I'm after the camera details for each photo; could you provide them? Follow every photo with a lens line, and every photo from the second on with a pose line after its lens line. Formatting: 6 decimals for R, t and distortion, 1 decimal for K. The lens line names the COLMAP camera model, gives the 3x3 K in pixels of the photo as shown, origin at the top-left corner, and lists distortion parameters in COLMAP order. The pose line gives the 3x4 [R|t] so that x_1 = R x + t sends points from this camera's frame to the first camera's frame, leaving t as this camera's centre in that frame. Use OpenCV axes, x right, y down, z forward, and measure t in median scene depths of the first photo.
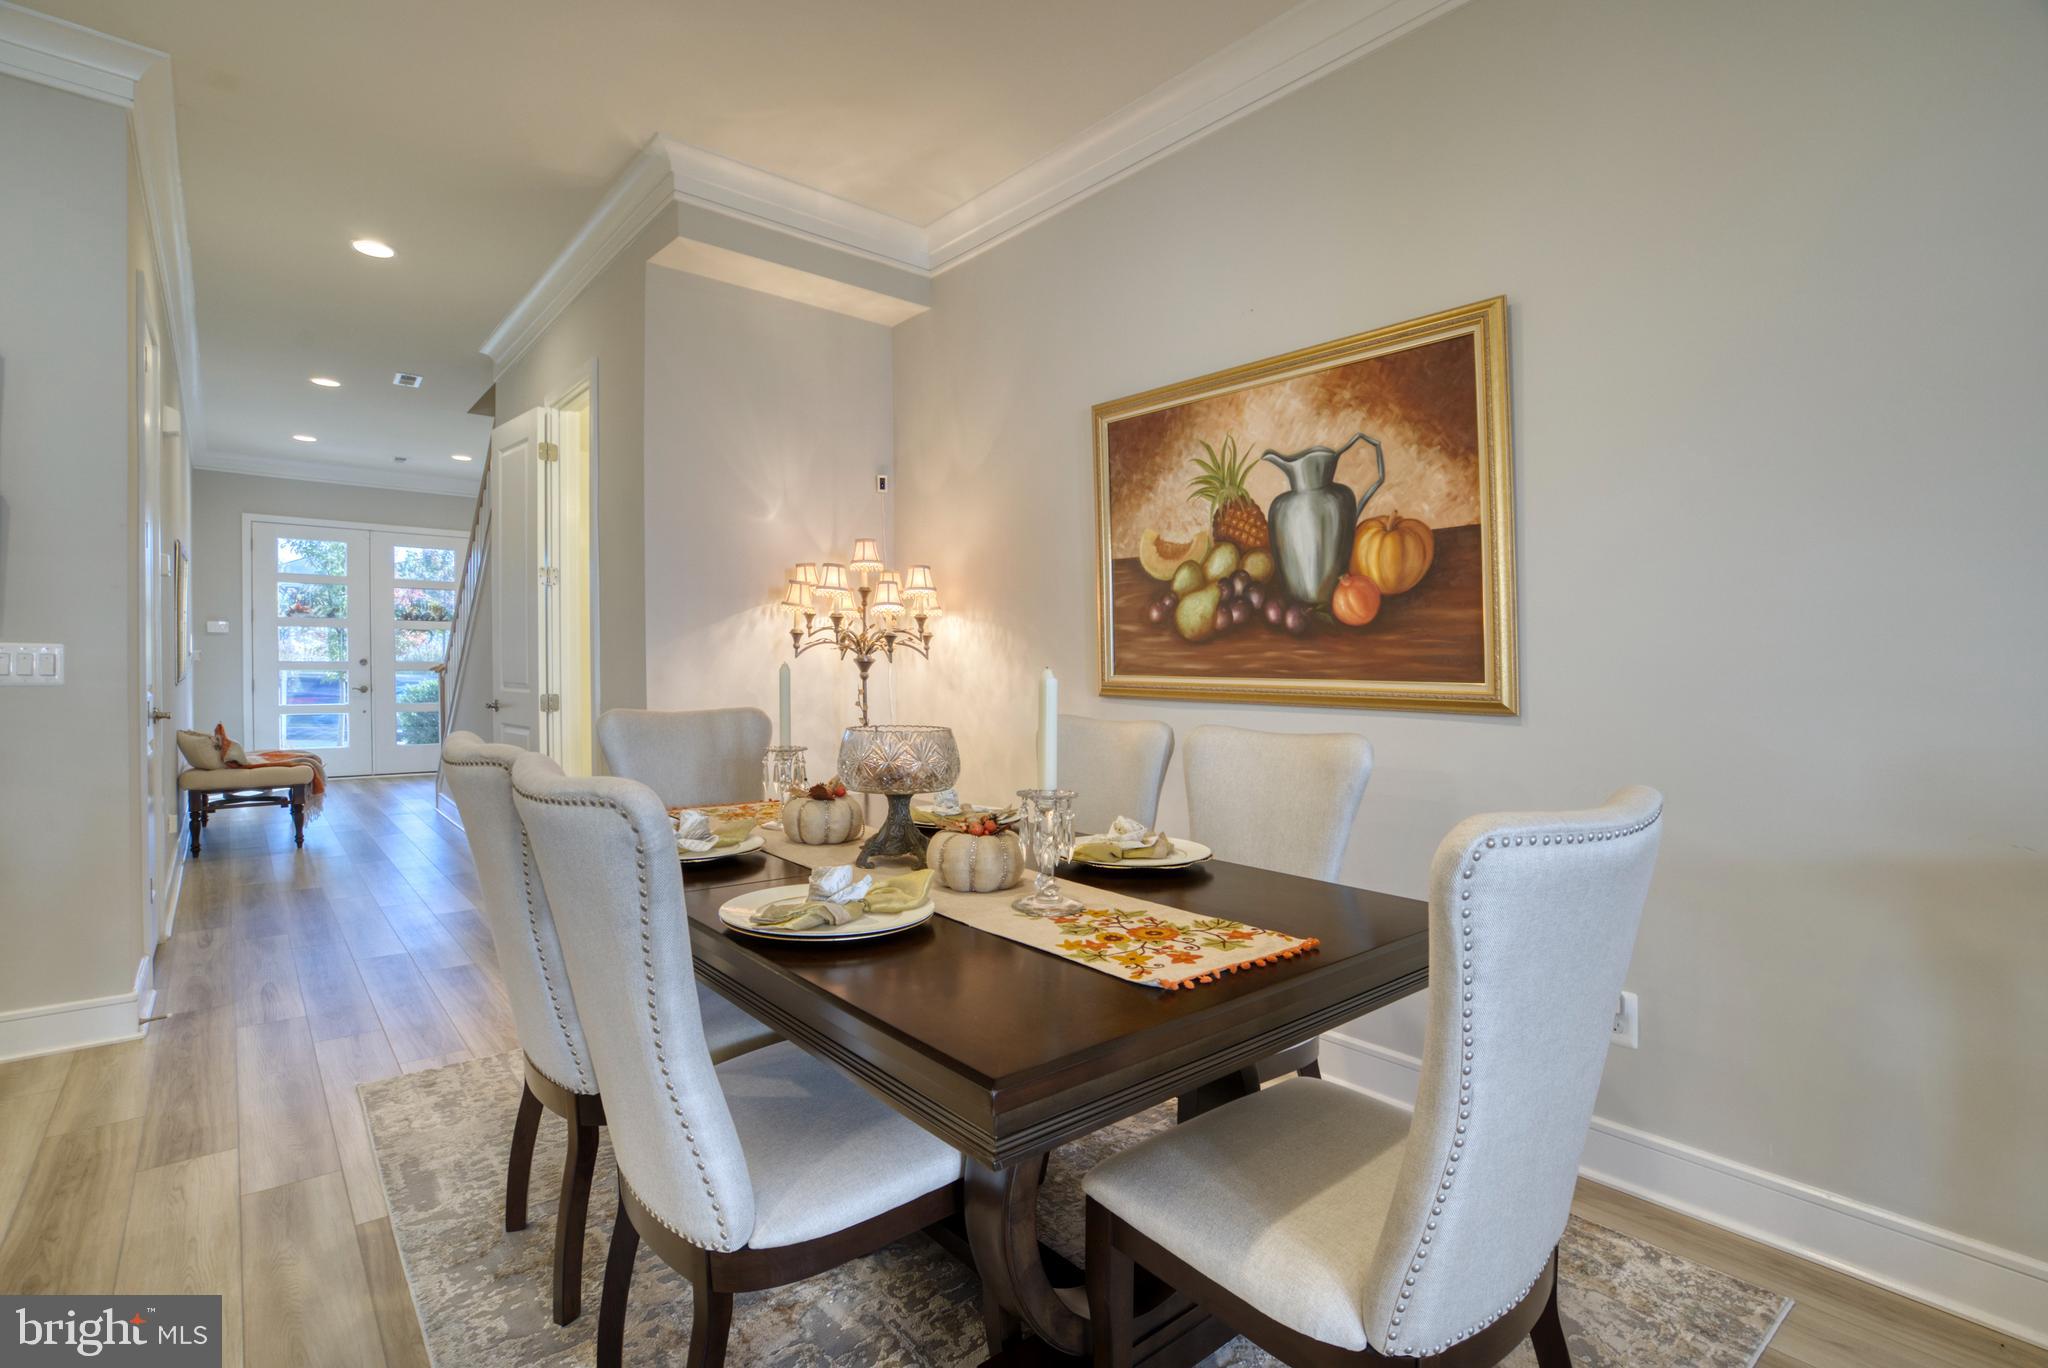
lens RADIAL K [[976.1, 0, 1032.0], [0, 976.1, 659.3], [0, 0, 1]] dist [-0.058593, 0.017528]
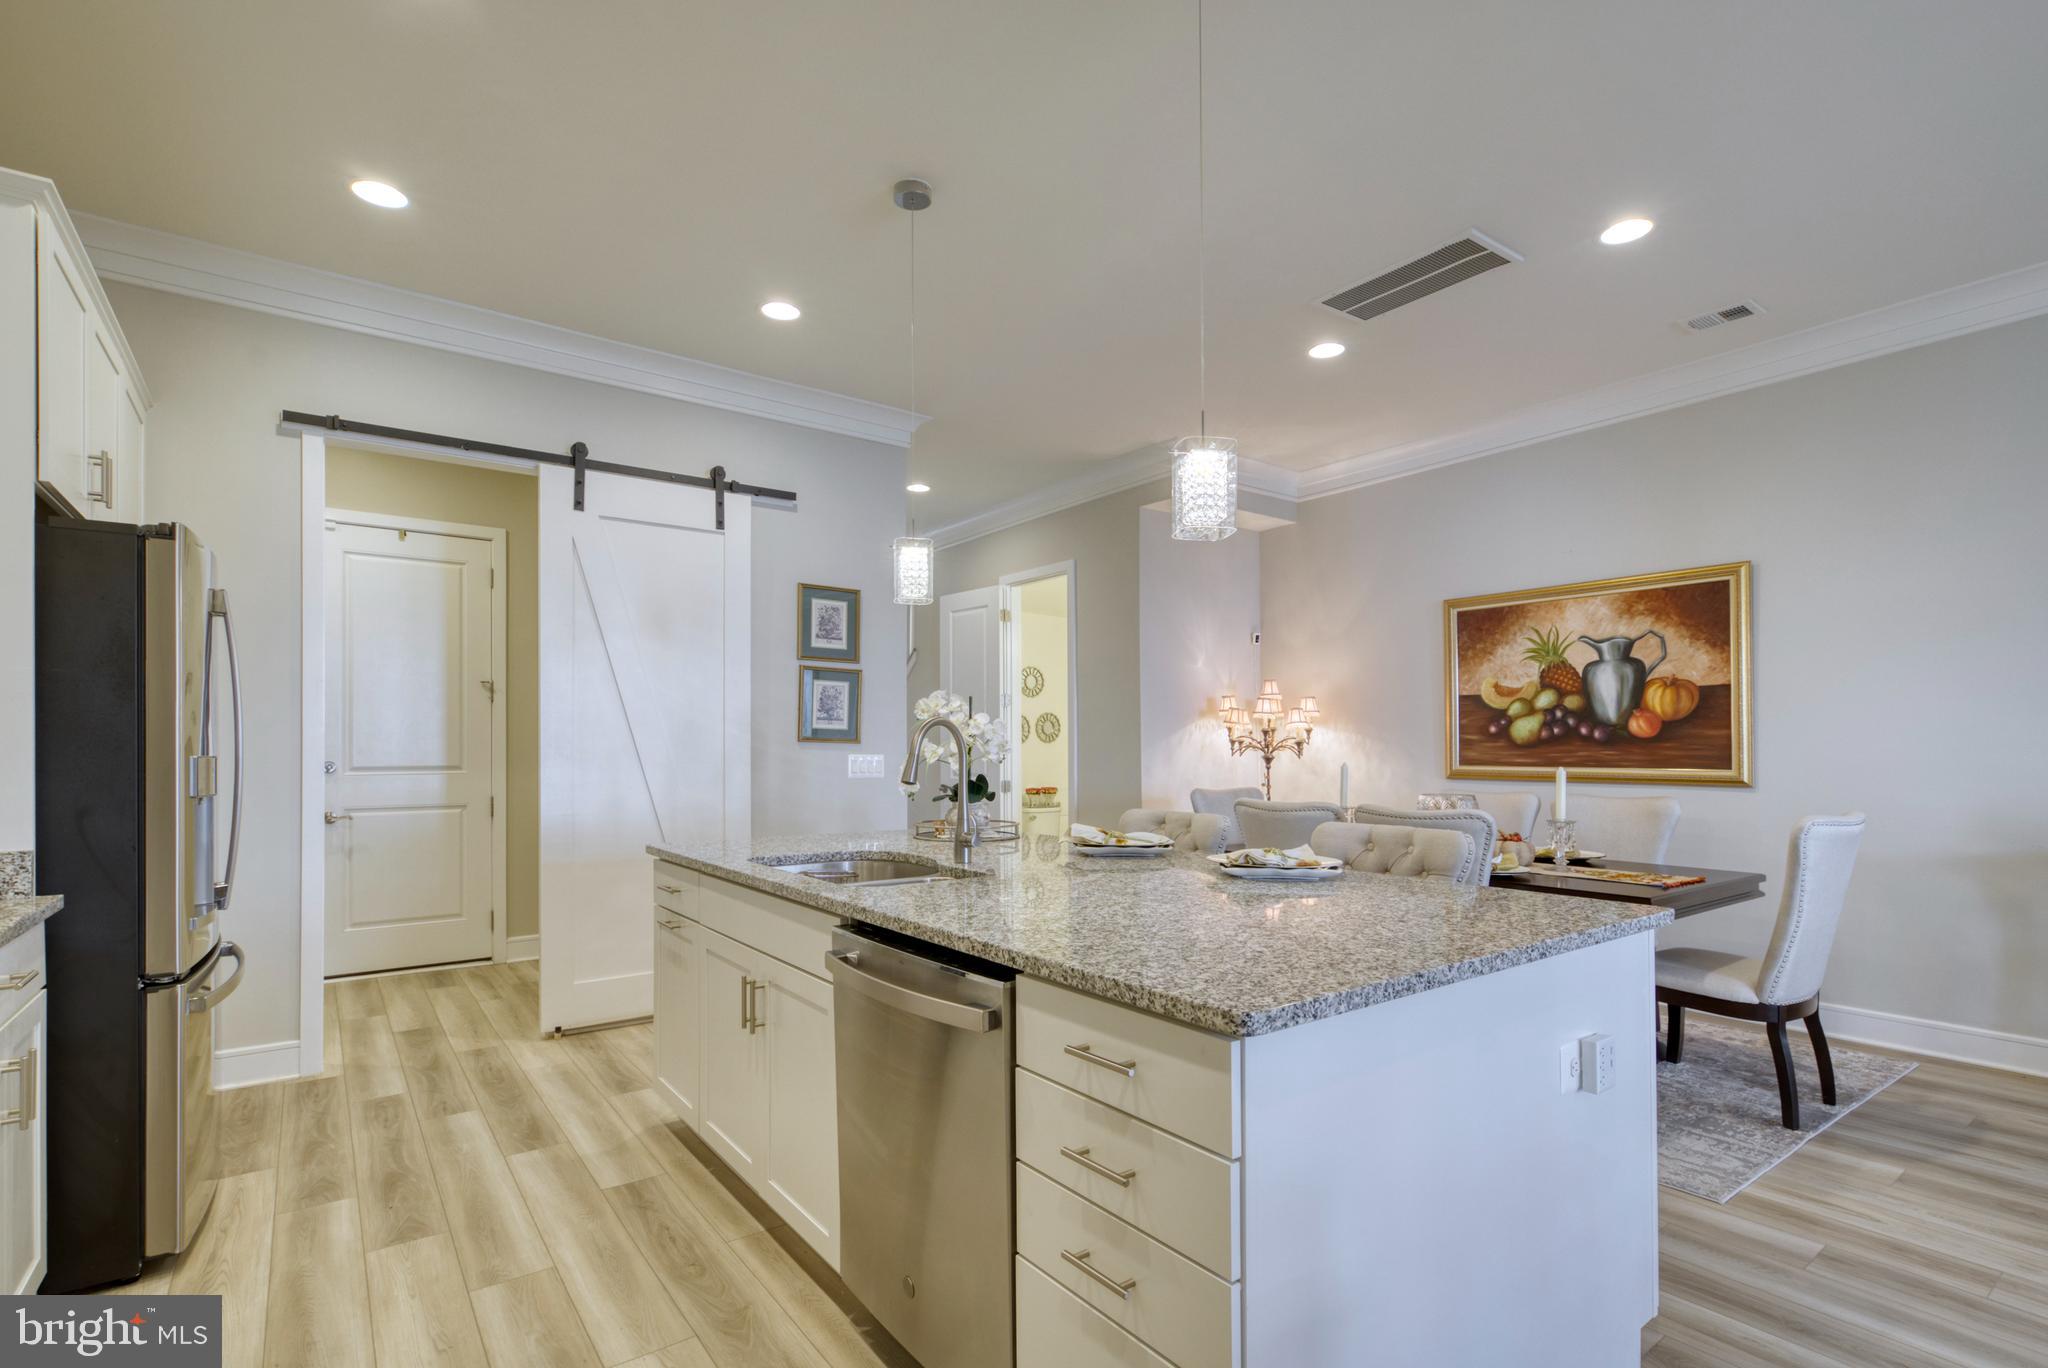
lens RADIAL K [[958.4, 0, 1005.5], [0, 958.4, 772.6], [0, 0, 1]] dist [-0.002554, -0.000200]
pose [[0.996929, -0.004211, -0.078196, -0.645586], [0.006332, 0.999618, 0.026903, -0.024016], [0.078053, -0.027316, 0.996575, -0.781531]]
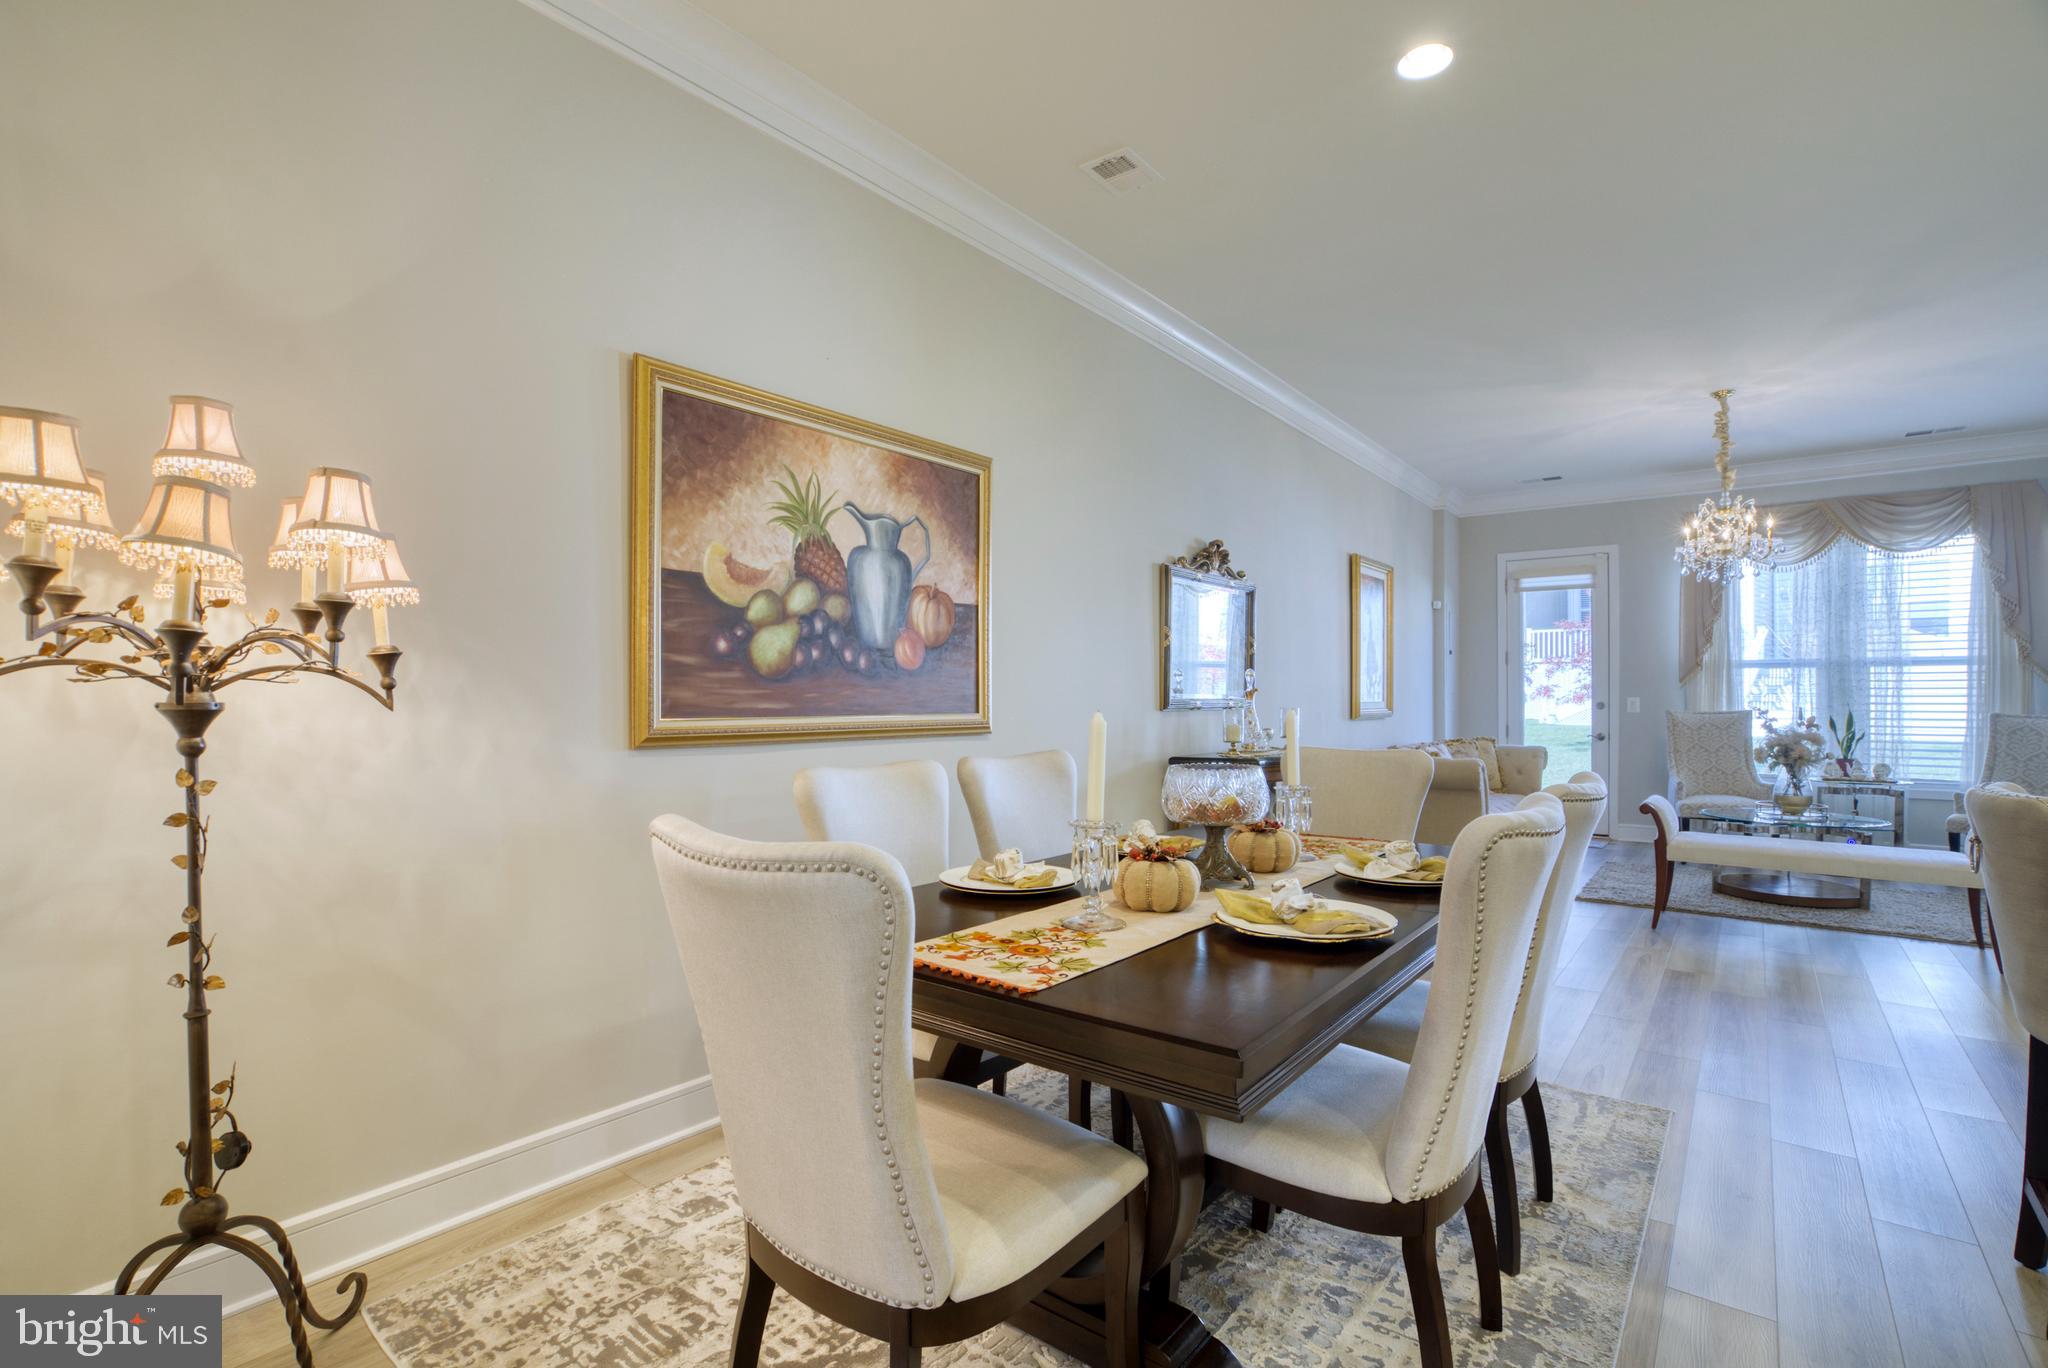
lens RADIAL K [[948.2, 0, 1019.1], [0, 948.2, 724.3], [0, 0, 1]] dist [-0.058971, 0.018376]
pose [[-0.197219, -0.034940, 0.979737, -0.817358], [0.000587, 0.999360, 0.035758, -0.007112], [-0.980359, 0.007627, -0.197072, 1.017409]]
